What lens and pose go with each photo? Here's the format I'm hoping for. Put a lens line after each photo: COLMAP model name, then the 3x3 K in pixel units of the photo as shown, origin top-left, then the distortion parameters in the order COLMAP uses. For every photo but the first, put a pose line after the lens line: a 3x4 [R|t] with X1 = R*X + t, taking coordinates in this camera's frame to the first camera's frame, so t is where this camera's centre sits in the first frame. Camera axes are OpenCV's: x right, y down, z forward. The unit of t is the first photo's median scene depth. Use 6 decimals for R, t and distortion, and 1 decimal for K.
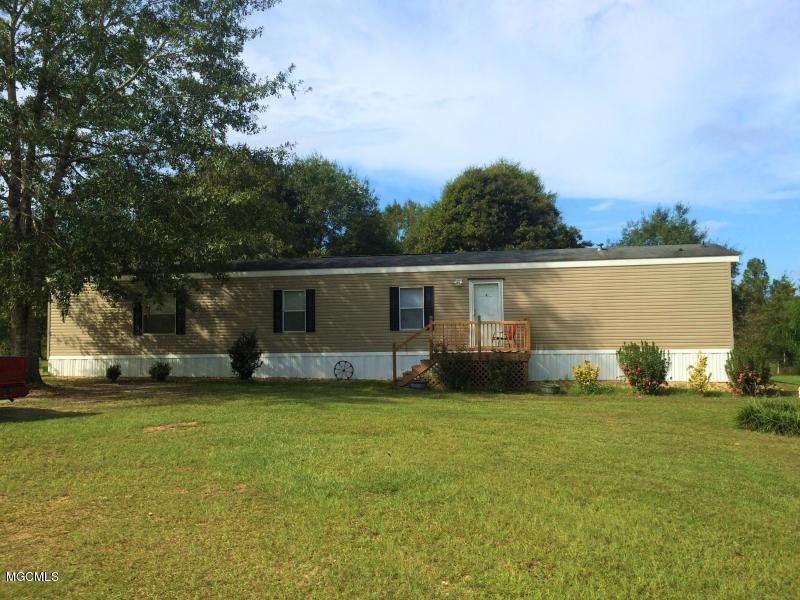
lens RADIAL K [[665.8, 0, 400.0], [0, 665.8, 300.0], [0, 0, 1]] dist [0.096047, -0.103140]
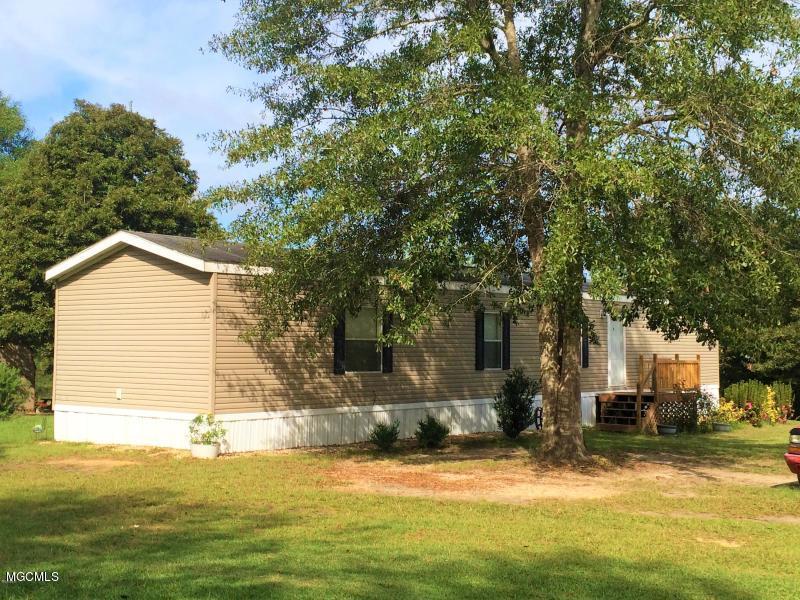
lens RADIAL K [[1059.9, 0, 400.0], [0, 1059.9, 300.0], [0, 0, 1]] dist [-0.386143, -0.002701]
pose [[0.476211, 0.057506, 0.877449, -1.283010], [-0.045579, 0.998132, -0.040679, 0.022860], [-0.878149, -0.020621, 0.477942, 0.545998]]
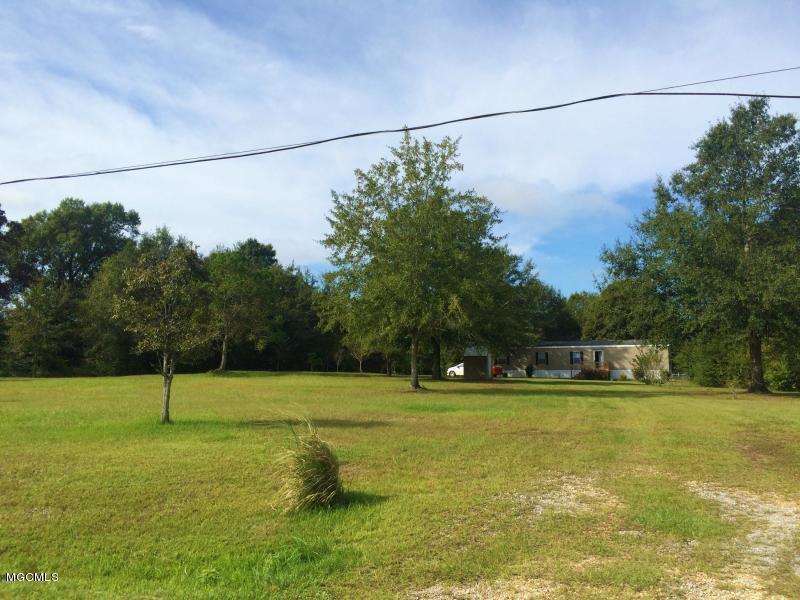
lens RADIAL K [[665.8, 0, 400.0], [0, 665.8, 300.0], [0, 0, 1]] dist [0.096047, -0.103140]
pose [[0.961370, -0.019772, -0.274547, 0.097726], [0.007042, 0.998857, -0.047277, -0.131520], [0.275168, 0.043517, 0.960411, -2.641458]]
